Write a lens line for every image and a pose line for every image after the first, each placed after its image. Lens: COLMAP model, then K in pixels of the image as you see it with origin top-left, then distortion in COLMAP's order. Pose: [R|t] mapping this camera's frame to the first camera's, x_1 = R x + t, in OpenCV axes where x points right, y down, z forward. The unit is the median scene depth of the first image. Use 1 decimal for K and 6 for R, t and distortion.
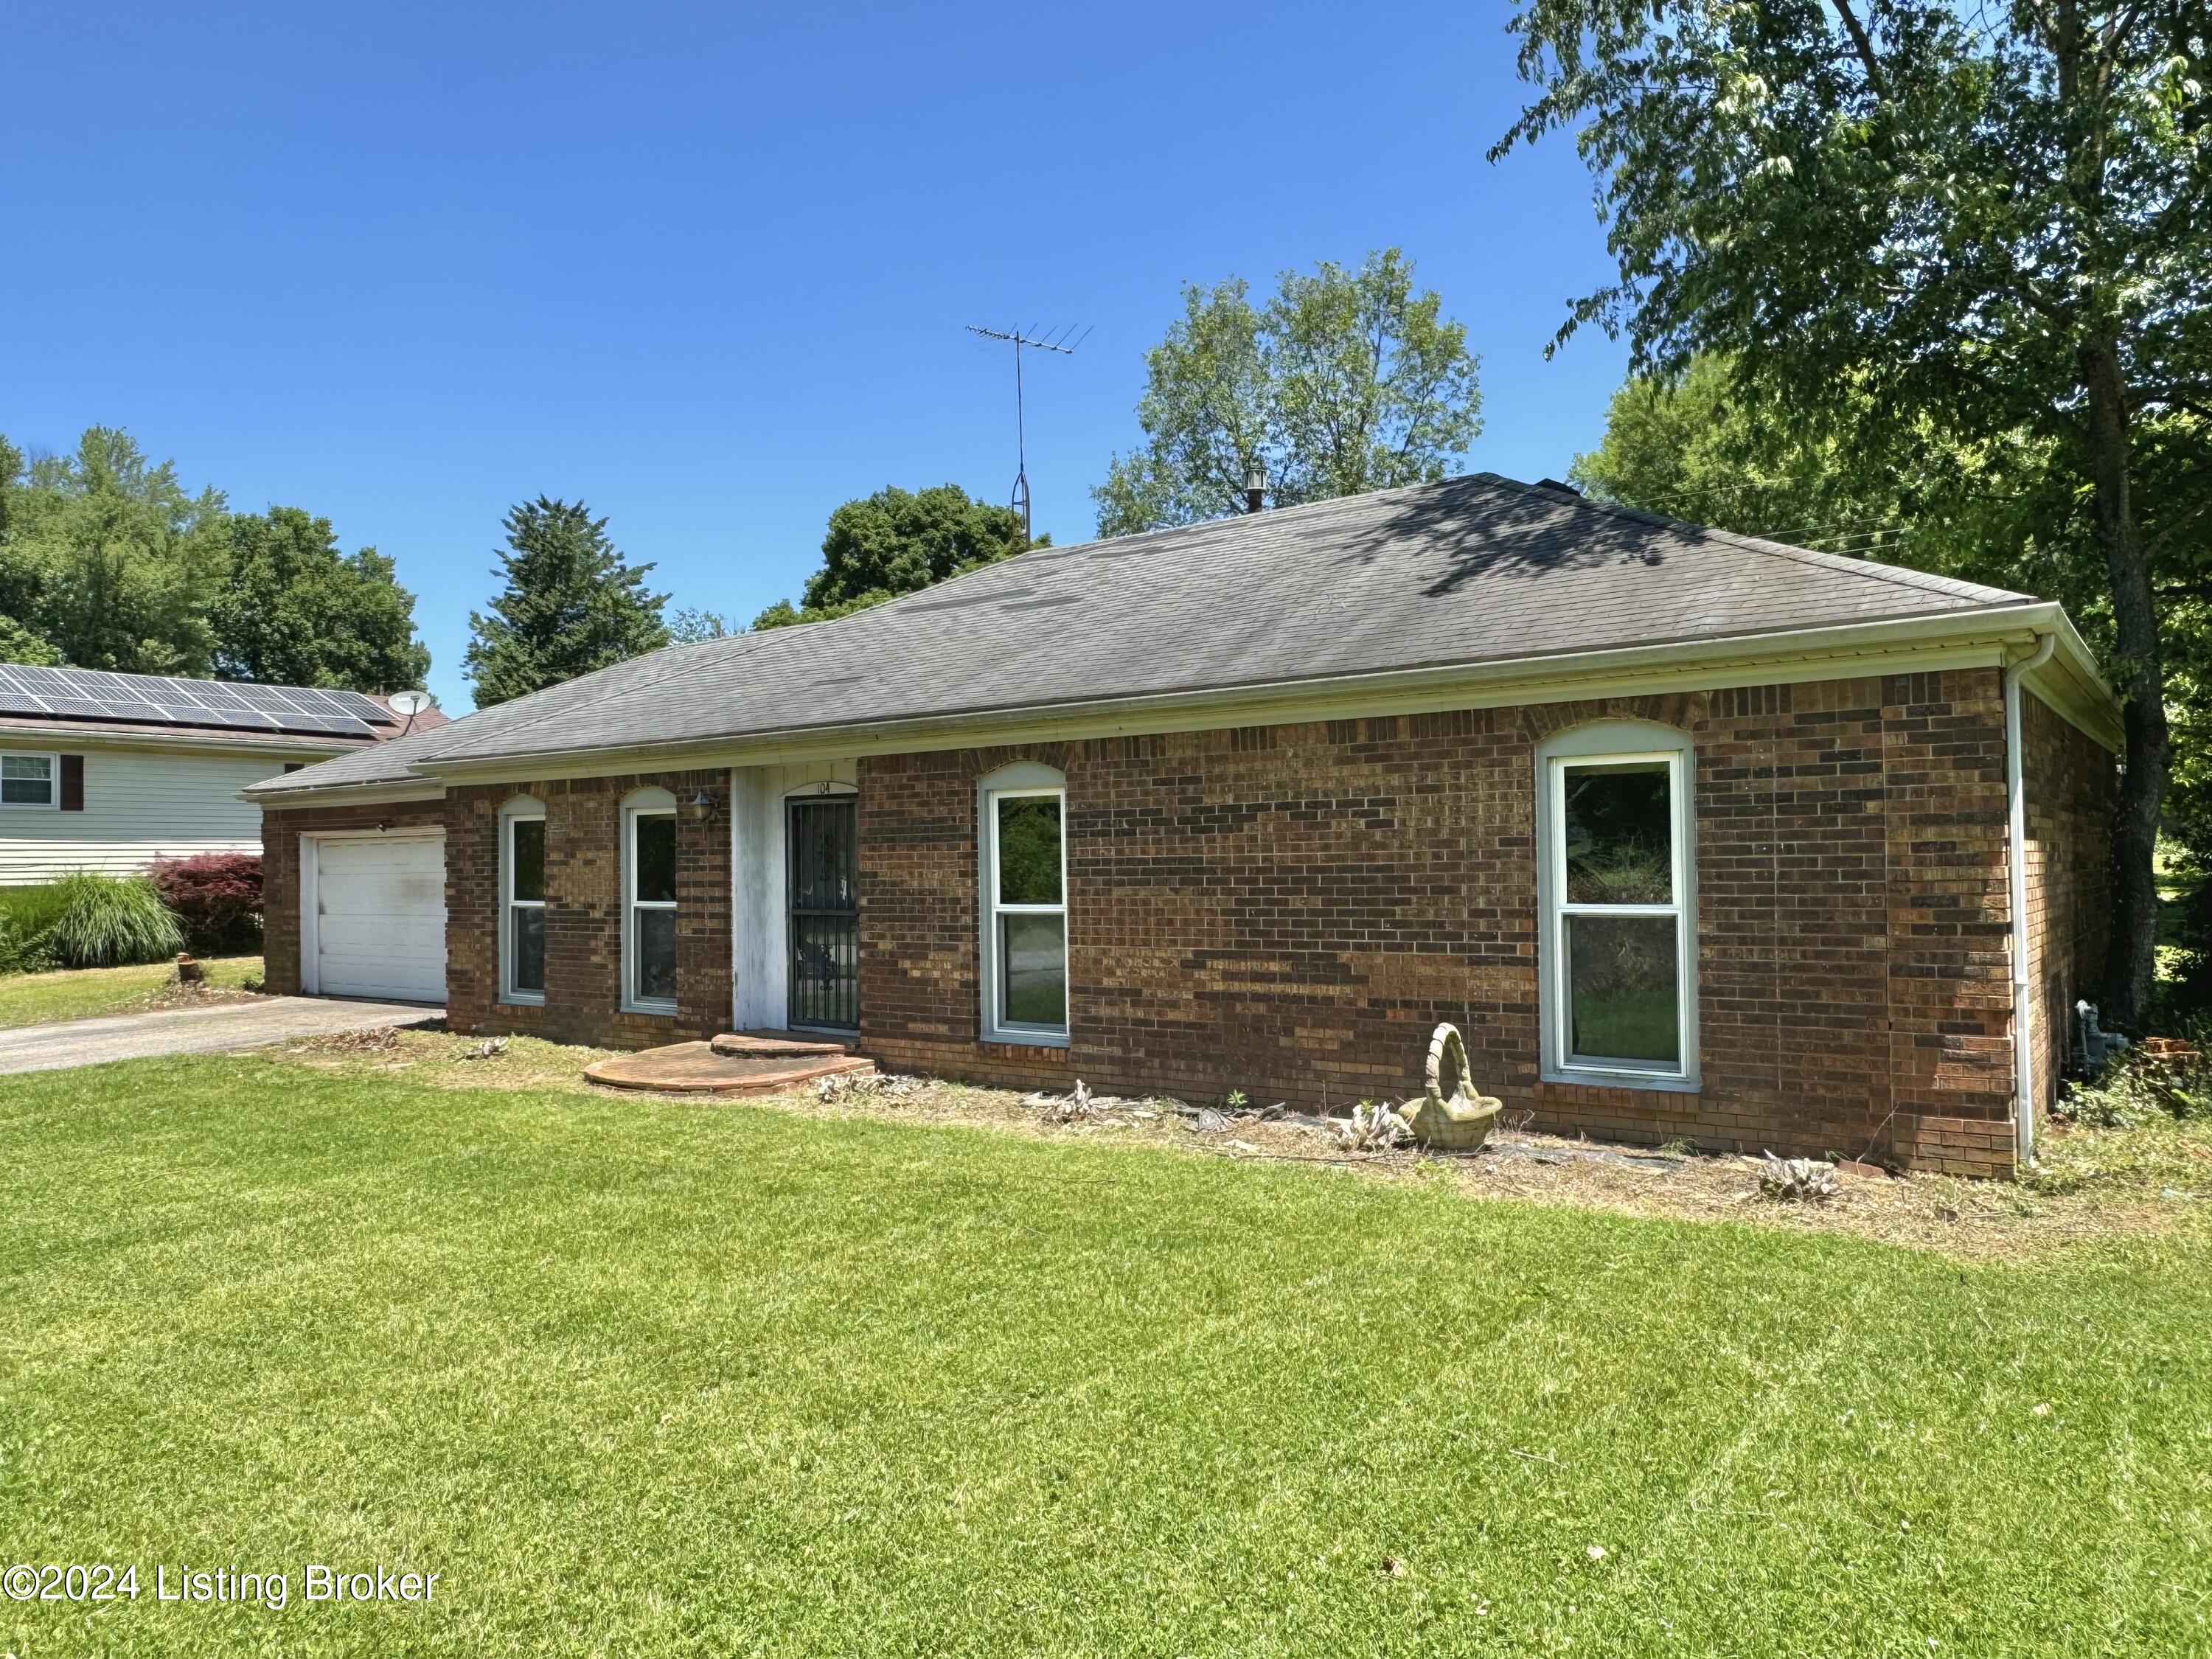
lens RADIAL K [[1509.6, 0, 1098.0], [0, 1509.6, 835.9], [0, 0, 1]] dist [-0.004750, 0.002301]
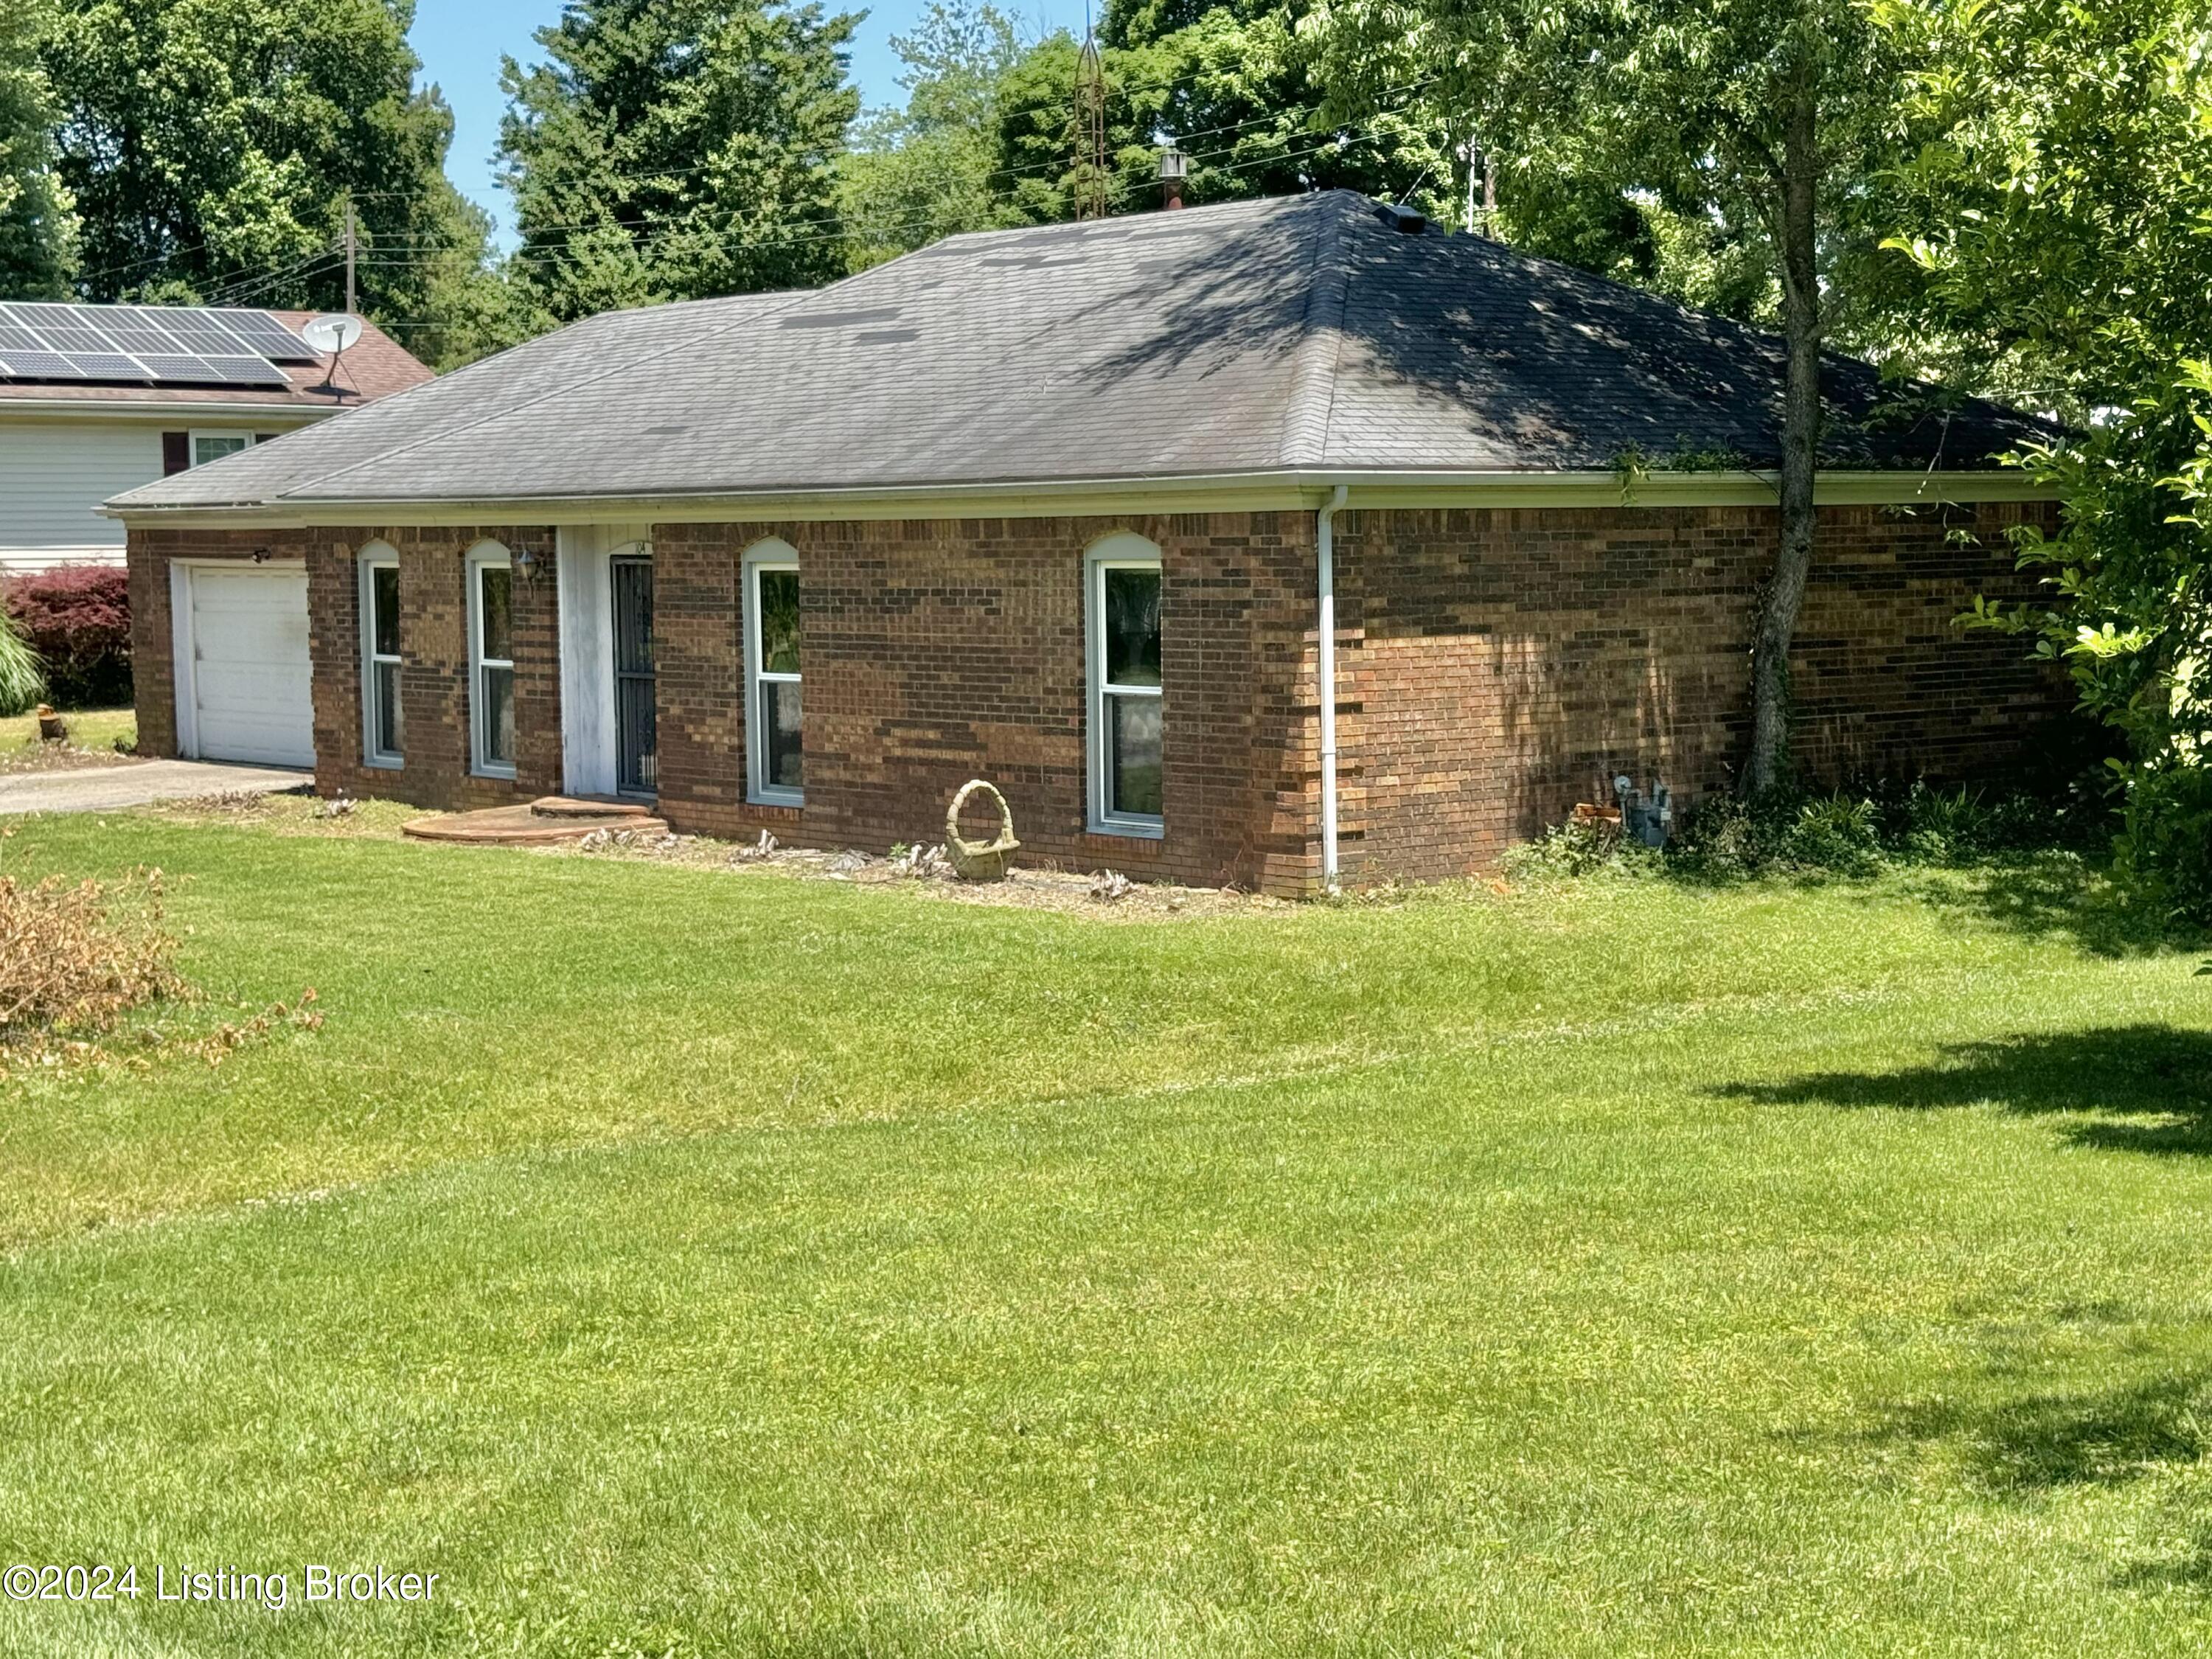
lens RADIAL K [[3561.6, 0, 1106.0], [0, 3561.6, 829.5], [0, 0, 1]] dist [0.160469, -0.073309]
pose [[0.967926, 0.021726, -0.250293, 0.614546], [0.005399, 0.994225, 0.107179, -0.085967], [0.251176, -0.105093, 0.962219, -1.036723]]
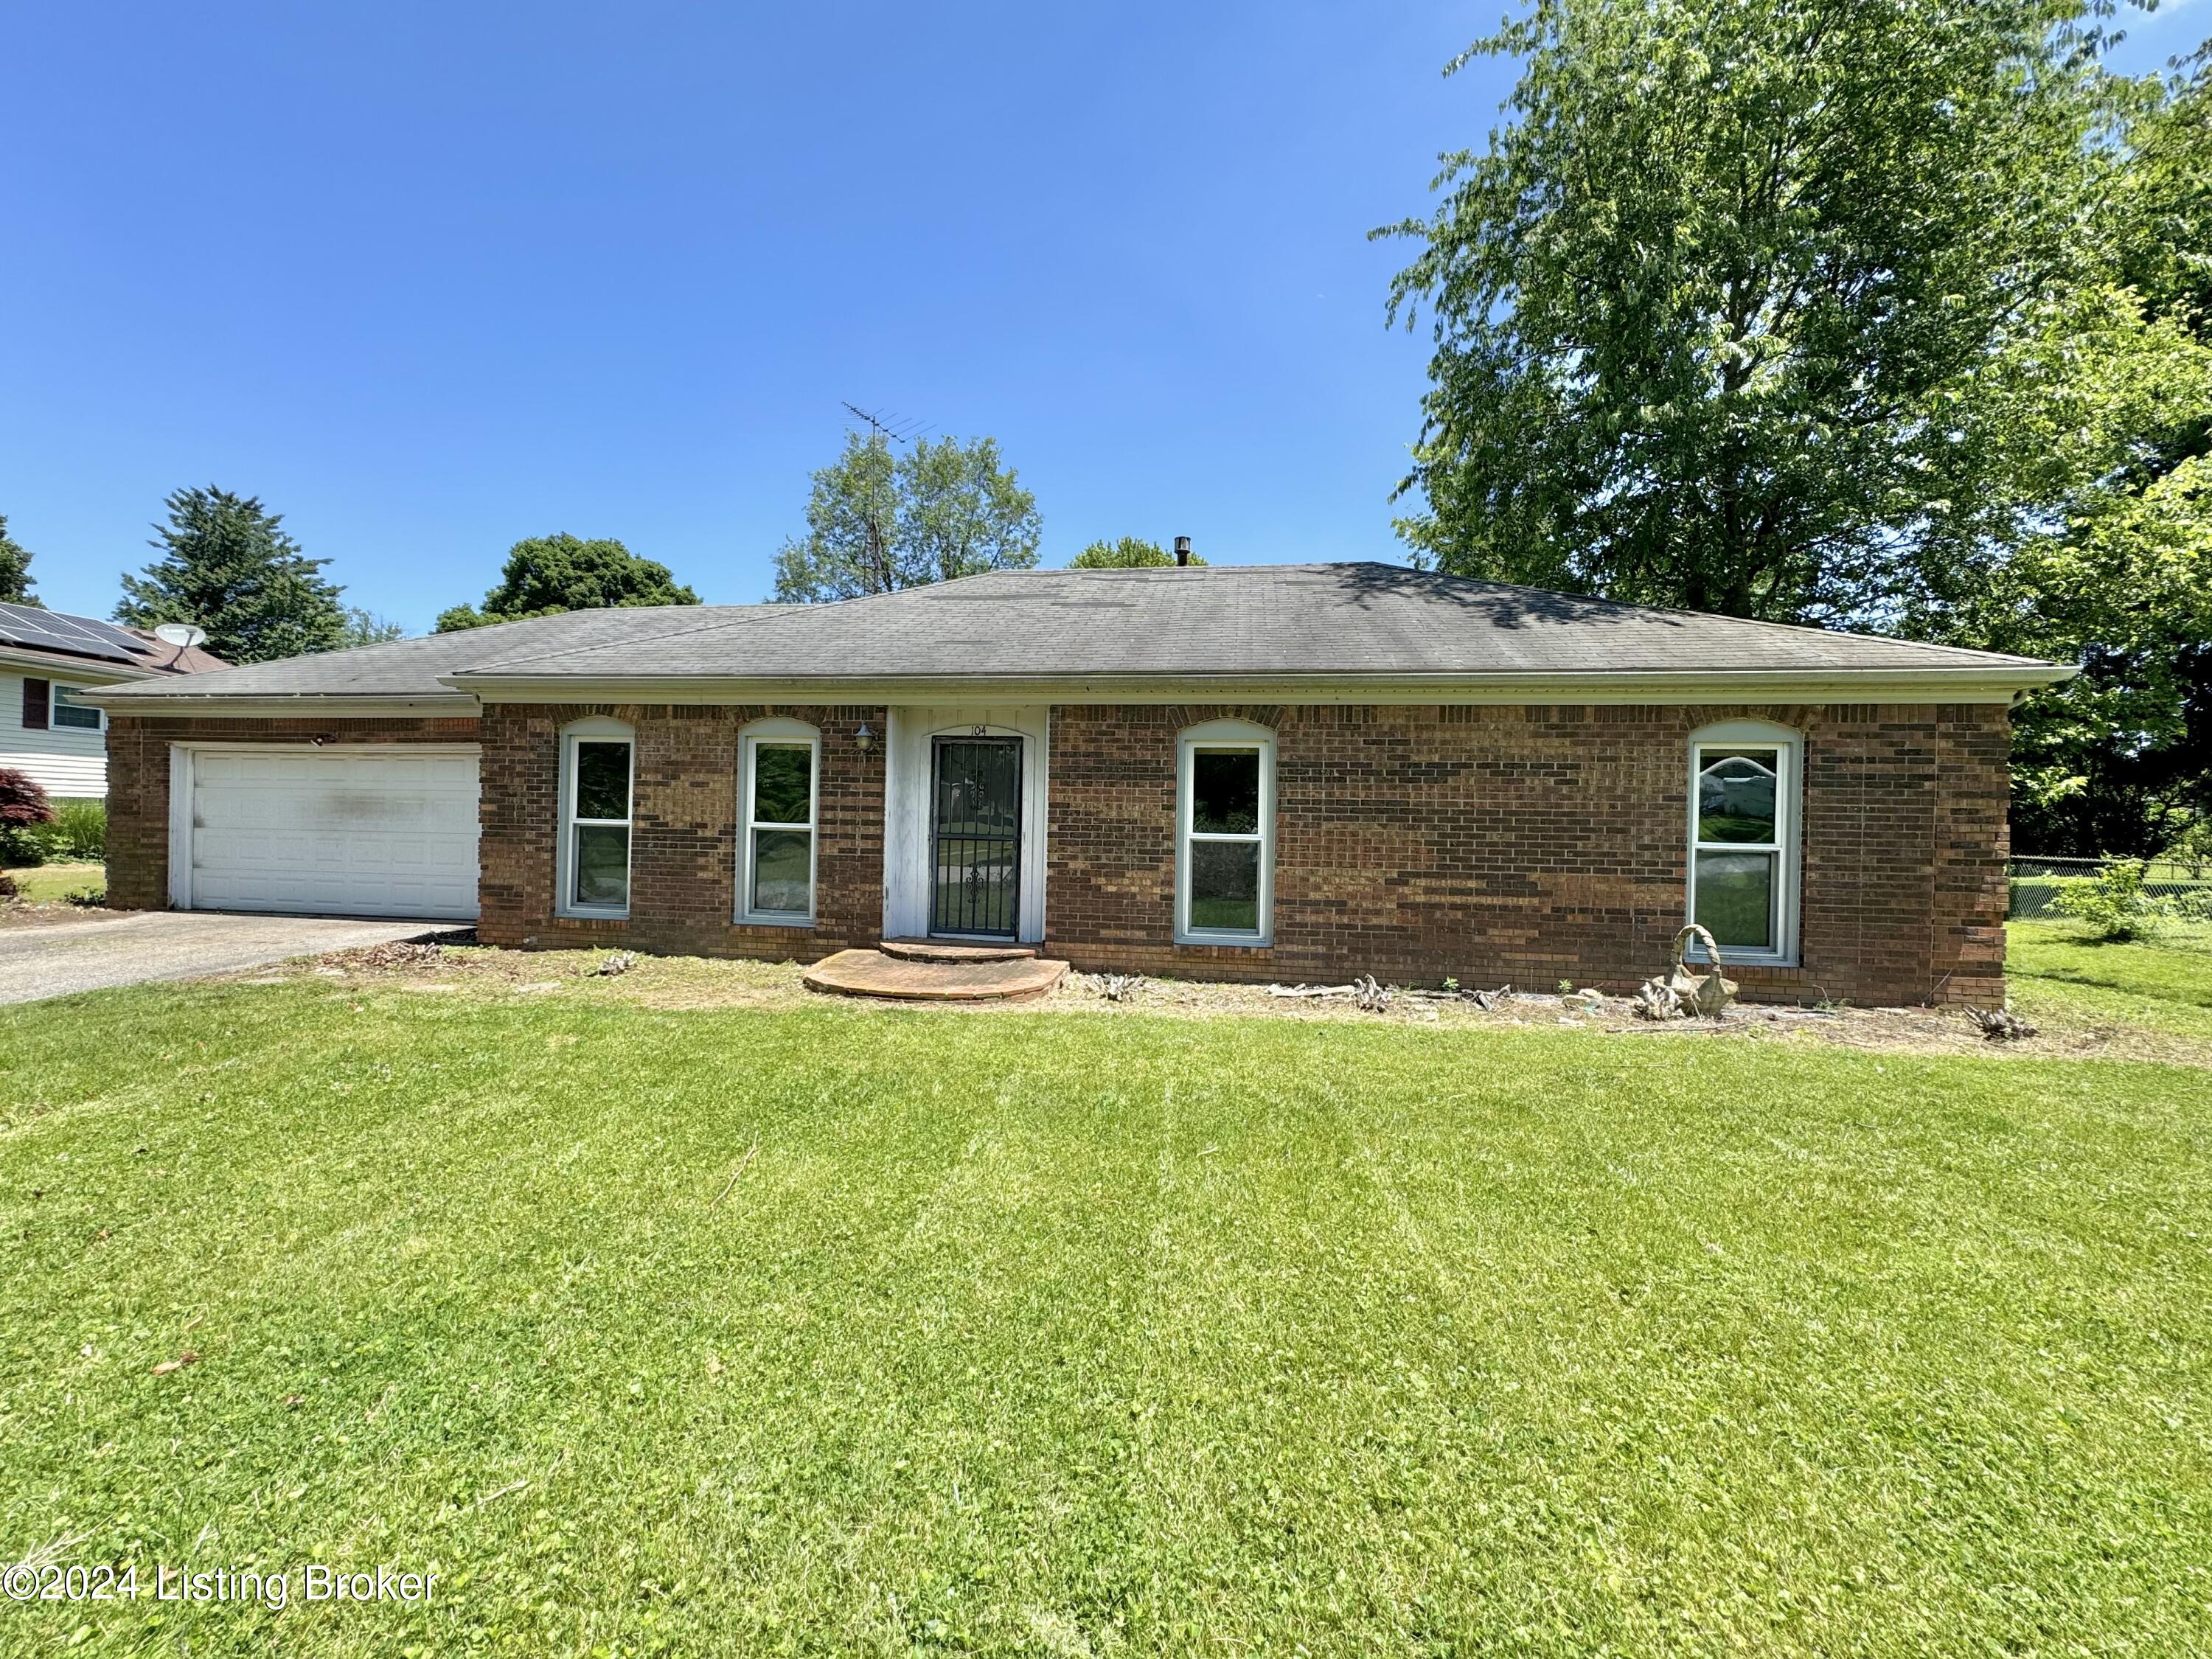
lens RADIAL K [[875.0, 0, 1101.2], [0, 875.0, 825.8], [0, 0, 1]] dist [-0.001315, -0.000375]
pose [[0.882026, 0.033360, 0.470018, -0.368094], [-0.043235, 0.999013, 0.010228, 0.027654], [-0.469213, -0.029343, 0.882597, 0.314162]]
